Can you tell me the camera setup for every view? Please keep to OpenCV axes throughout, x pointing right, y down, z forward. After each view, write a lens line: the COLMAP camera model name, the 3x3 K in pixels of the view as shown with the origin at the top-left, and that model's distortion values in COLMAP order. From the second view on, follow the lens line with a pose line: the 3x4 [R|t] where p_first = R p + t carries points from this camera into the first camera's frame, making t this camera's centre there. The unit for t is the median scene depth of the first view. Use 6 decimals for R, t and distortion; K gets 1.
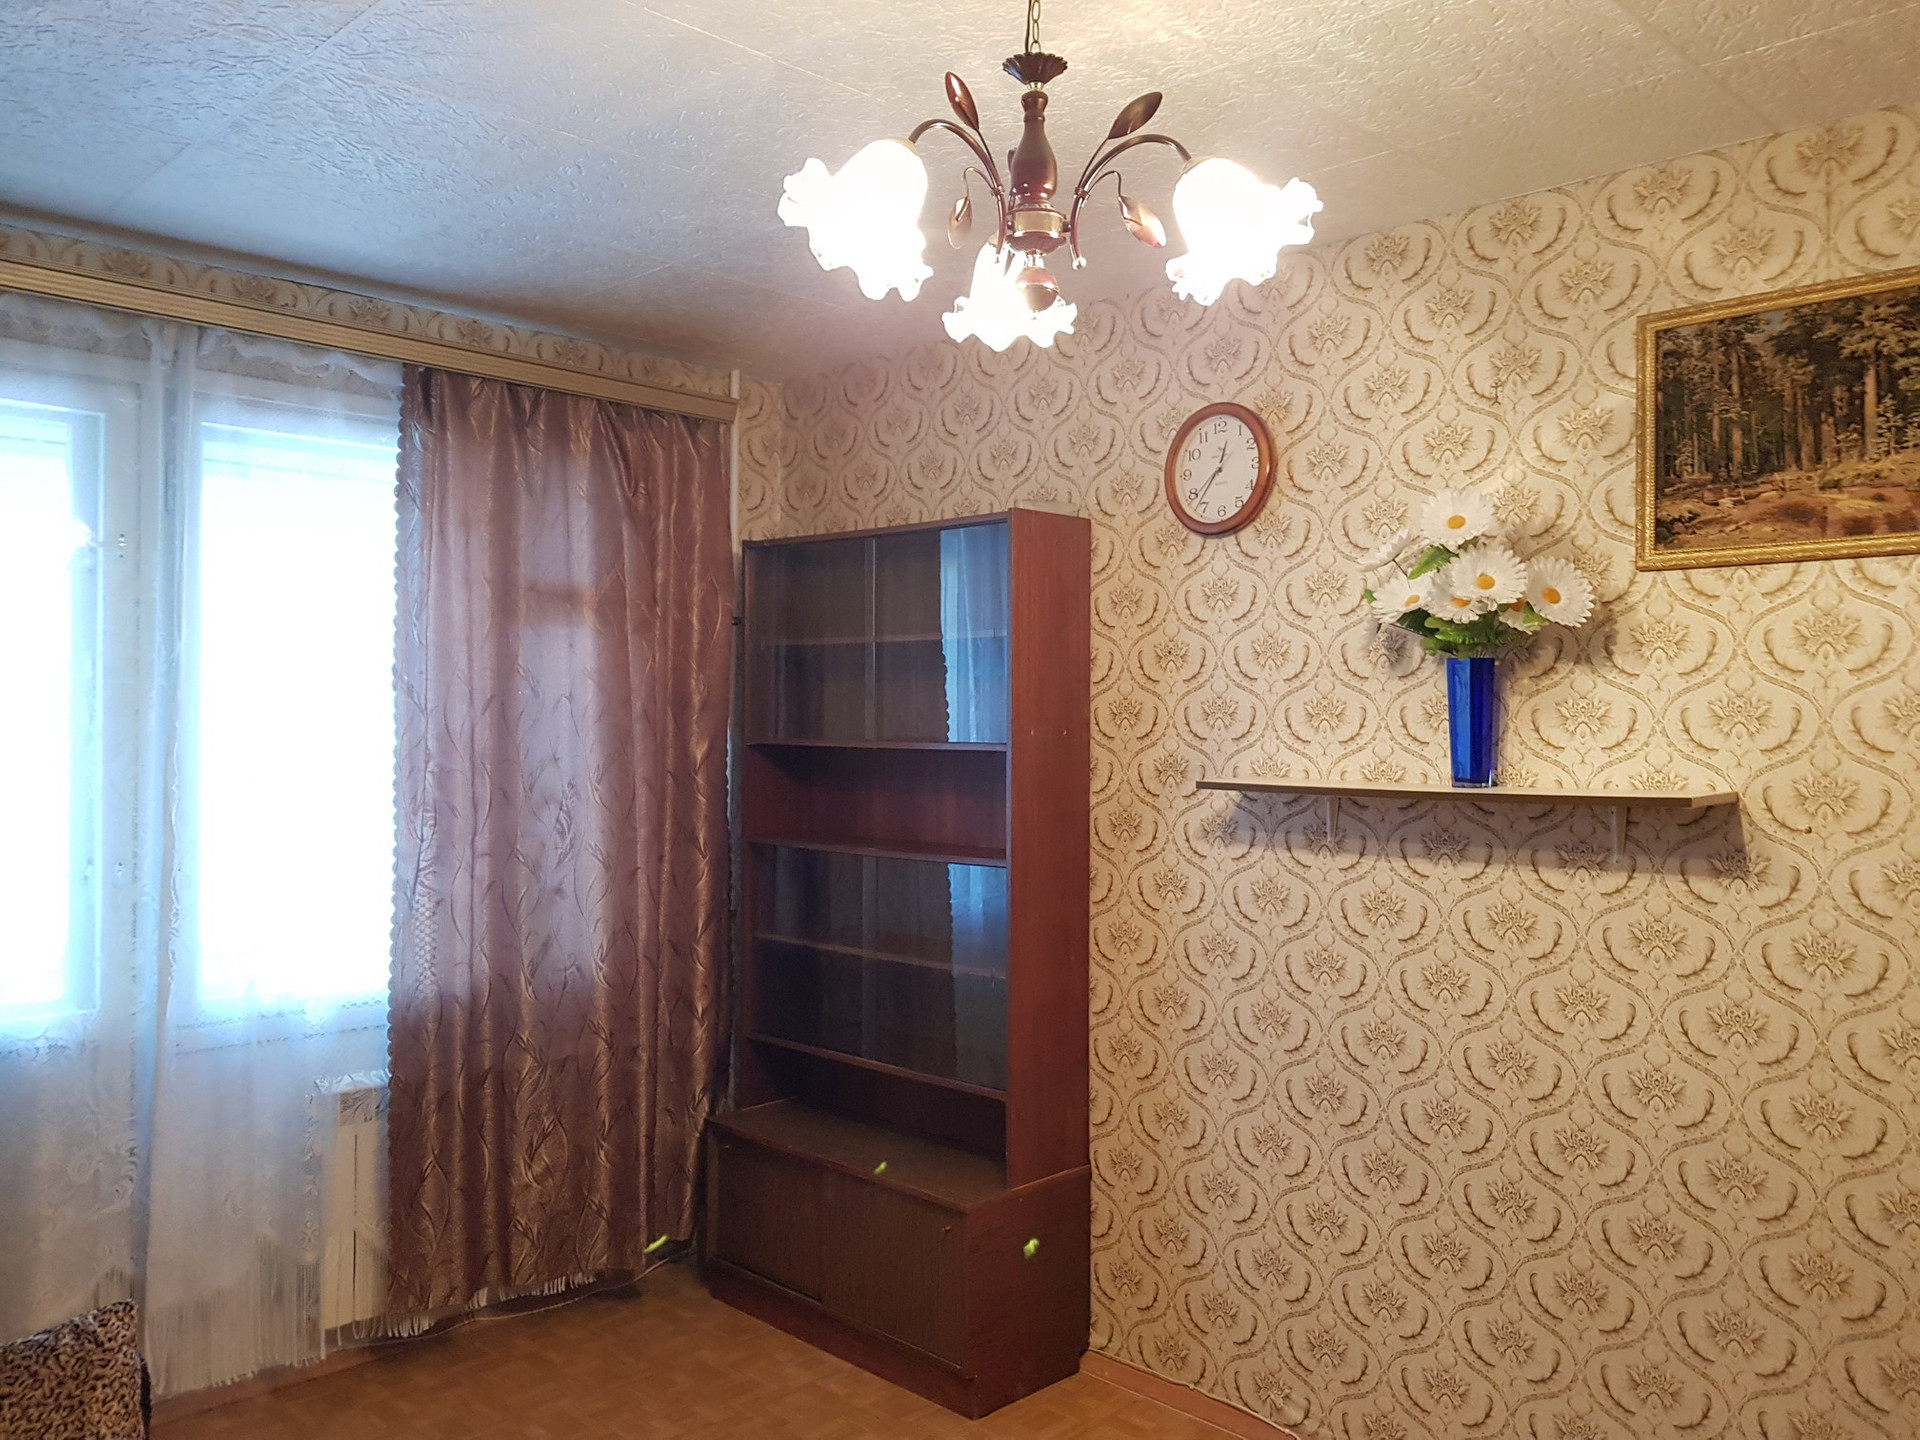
lens RADIAL K [[1508.0, 0, 970.1], [0, 1508.0, 723.1], [0, 0, 1]] dist [0.079319, -0.113355]
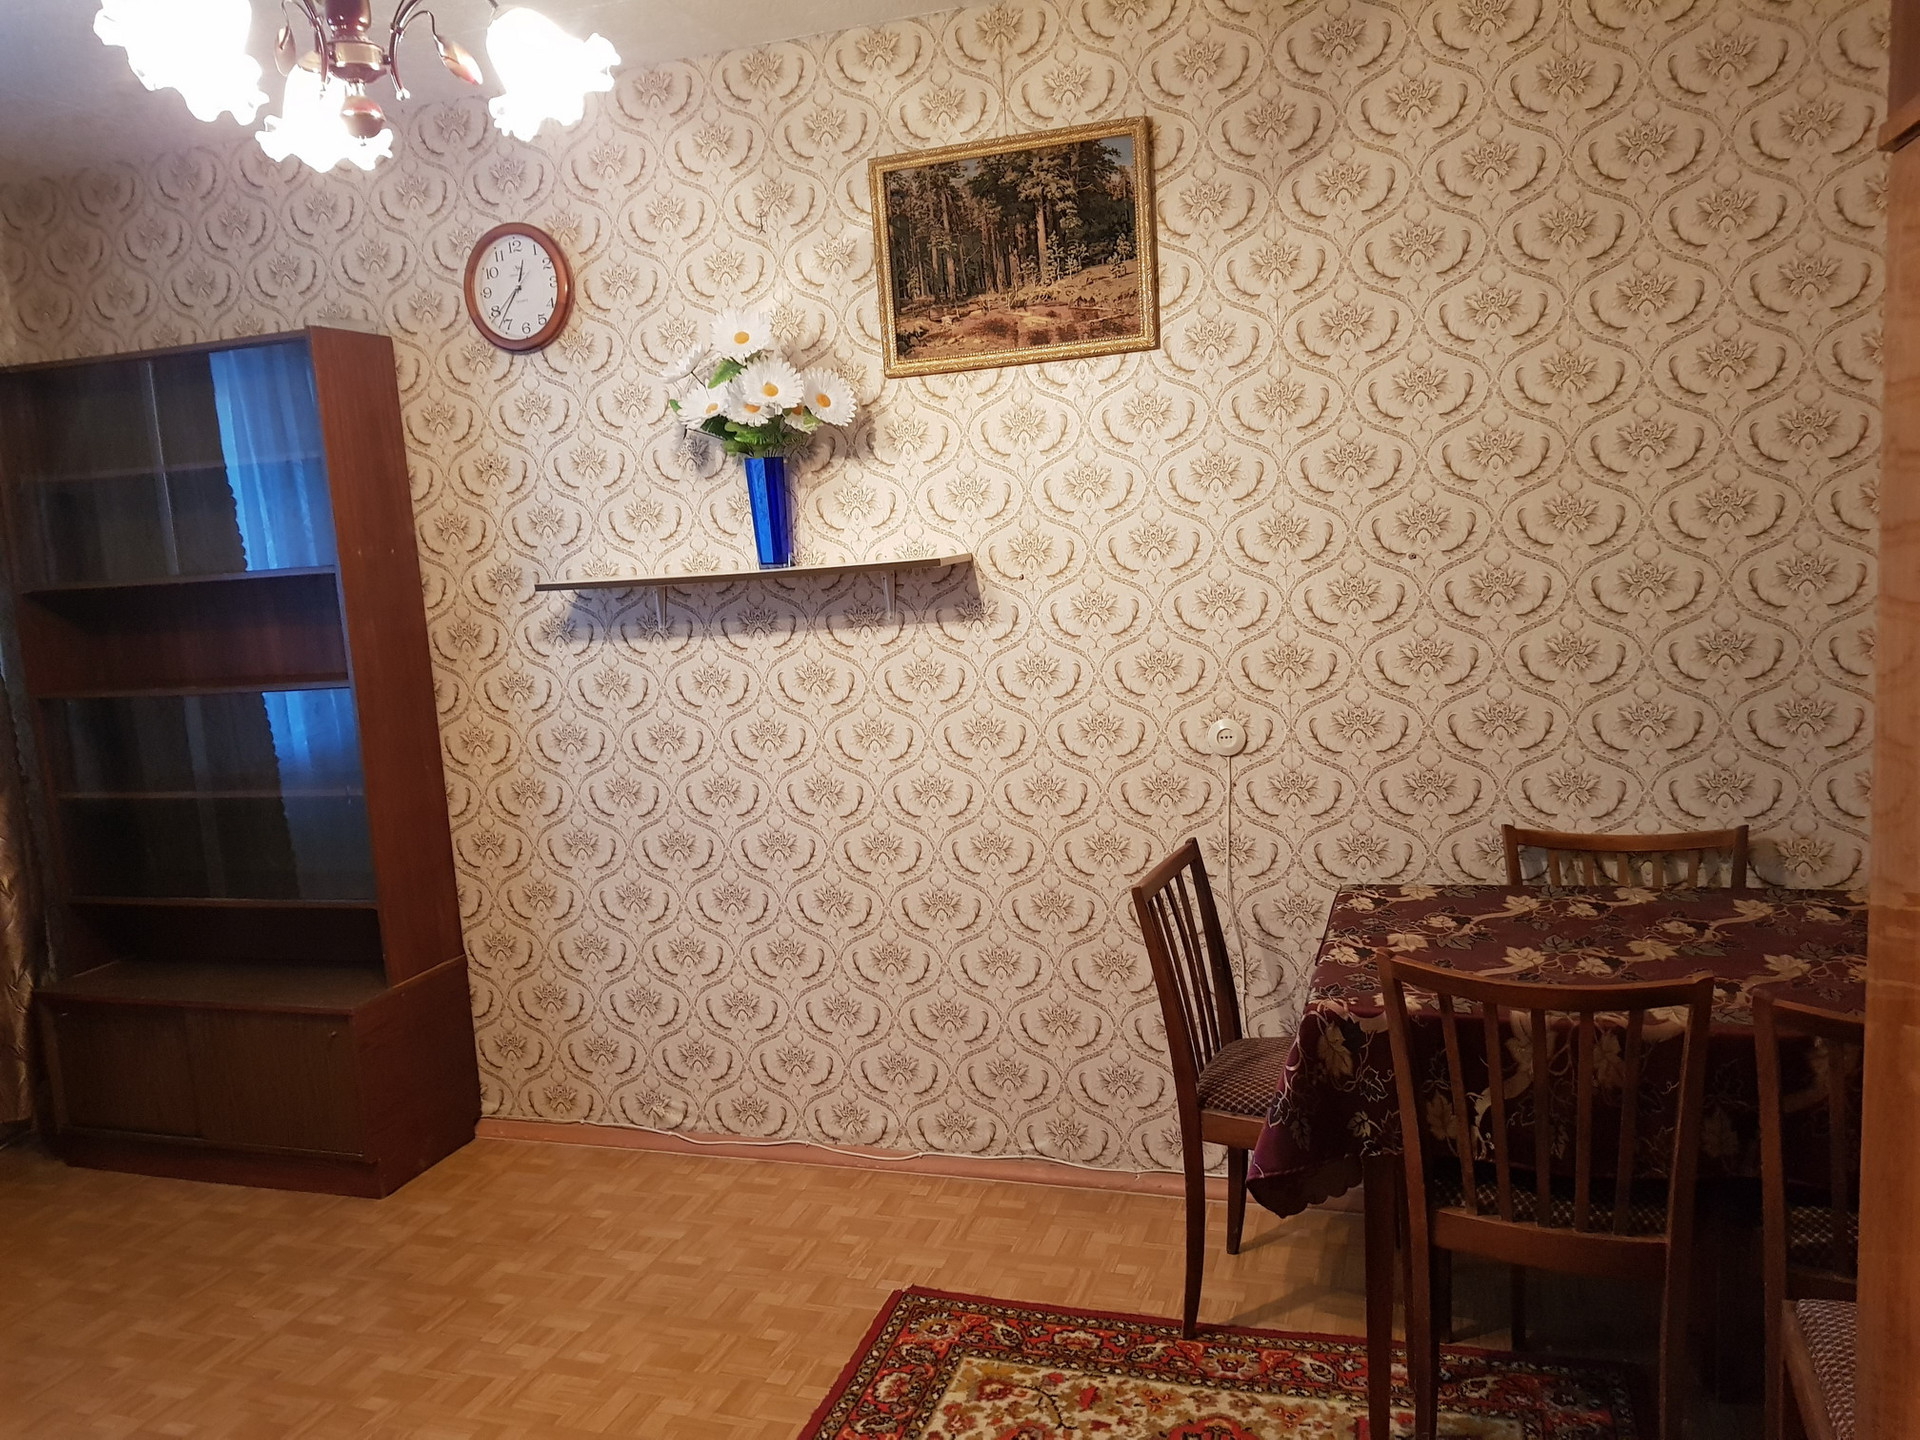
lens RADIAL K [[1508.0, 0, 960.2], [0, 1508.0, 727.3], [0, 0, 1]] dist [0.079319, -0.113355]
pose [[0.894250, -0.124337, 0.429950, -0.052040], [0.074050, 0.988500, 0.131848, 0.016843], [-0.441399, -0.086067, 0.893174, -0.105191]]
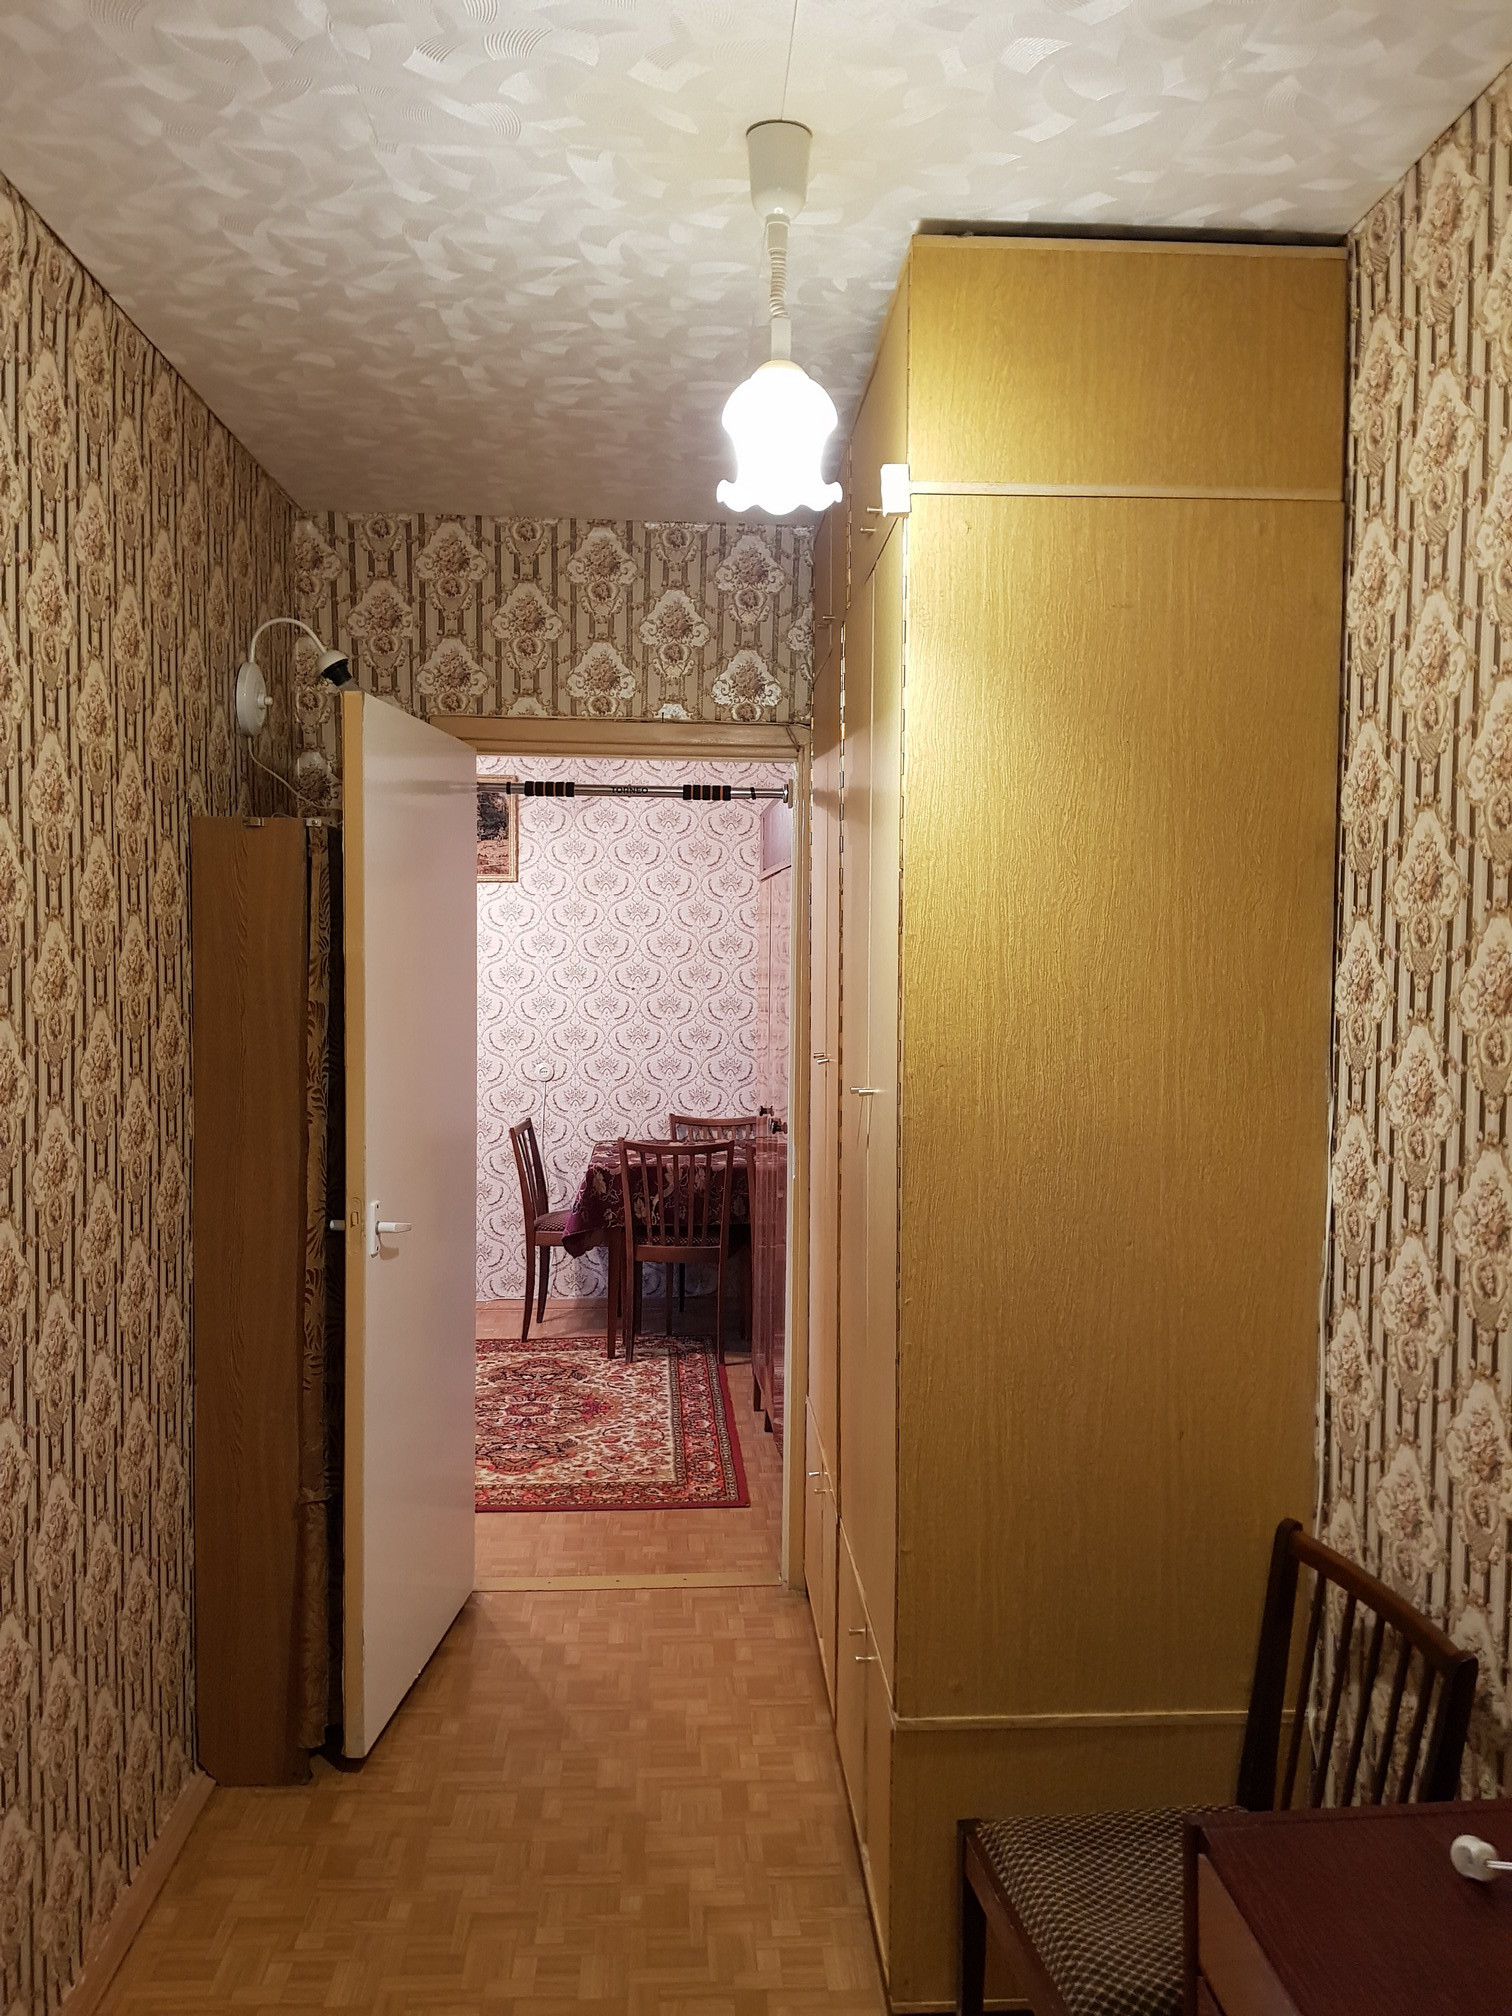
lens RADIAL K [[1583.4, 0, 754.8], [0, 1583.4, 1015.2], [0, 0, 1]] dist [0.079319, -0.113355]
pose [[0.675679, -0.035825, 0.736325, -0.808315], [0.006582, 0.999072, 0.042569, 0.003400], [-0.737166, -0.023916, 0.675288, -0.903292]]
